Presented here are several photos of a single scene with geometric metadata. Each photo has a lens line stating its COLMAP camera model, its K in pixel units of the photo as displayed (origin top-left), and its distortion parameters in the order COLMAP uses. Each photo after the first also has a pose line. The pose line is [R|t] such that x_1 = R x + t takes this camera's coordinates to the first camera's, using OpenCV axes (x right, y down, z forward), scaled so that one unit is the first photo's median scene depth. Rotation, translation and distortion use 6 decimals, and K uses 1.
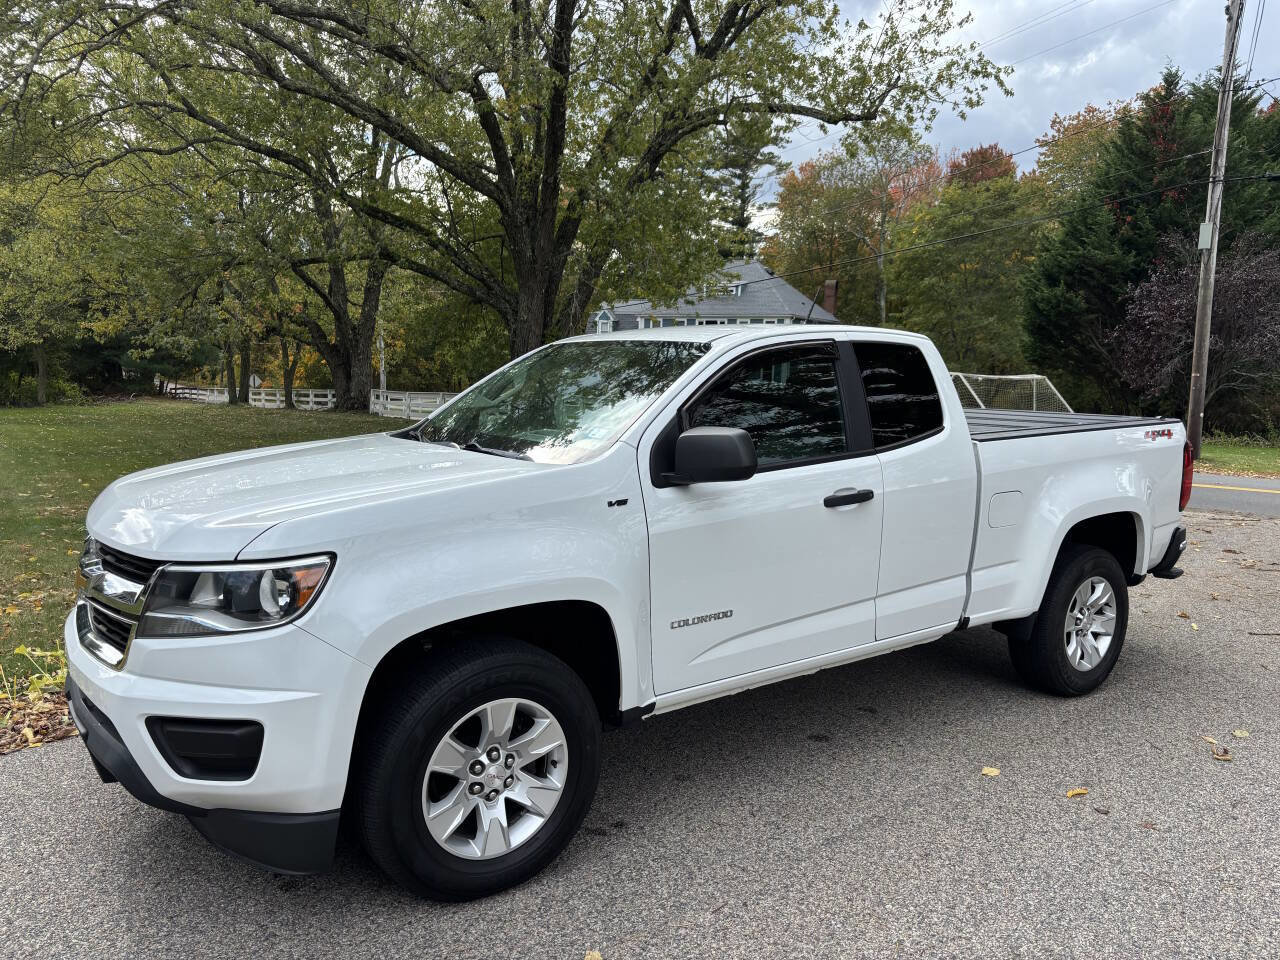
lens RADIAL K [[966.4, 0, 653.4], [0, 966.4, 484.9], [0, 0, 1]] dist [0.042460, -0.040324]
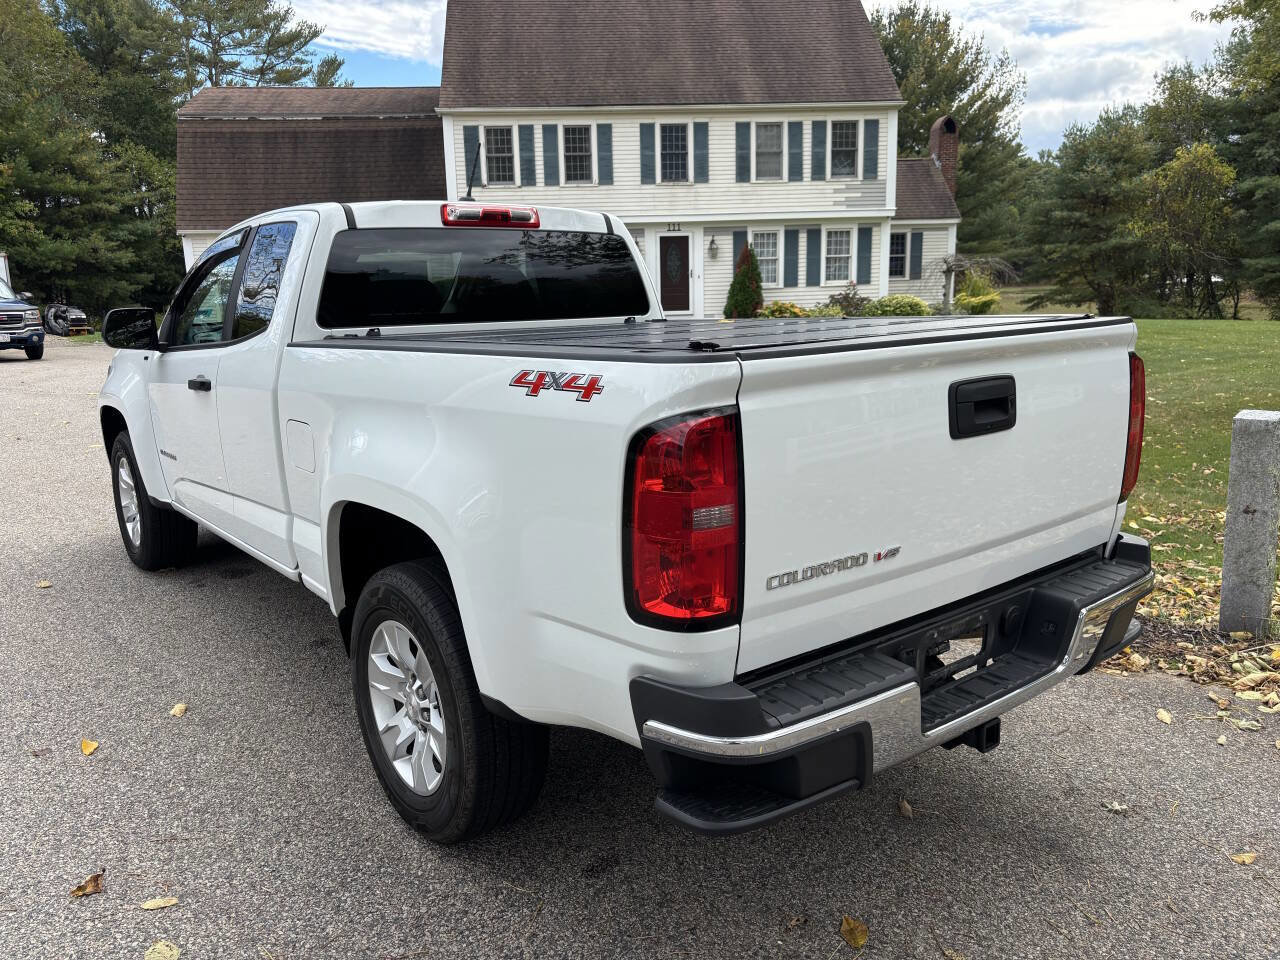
lens RADIAL K [[966.4, 0, 633.9], [0, 966.4, 480.3], [0, 0, 1]] dist [0.042460, -0.040324]
pose [[0.020878, 0.183126, -0.982868, 0.178823], [-0.100938, 0.978445, 0.180158, -0.017127], [0.994674, 0.095448, 0.038912, 0.203699]]
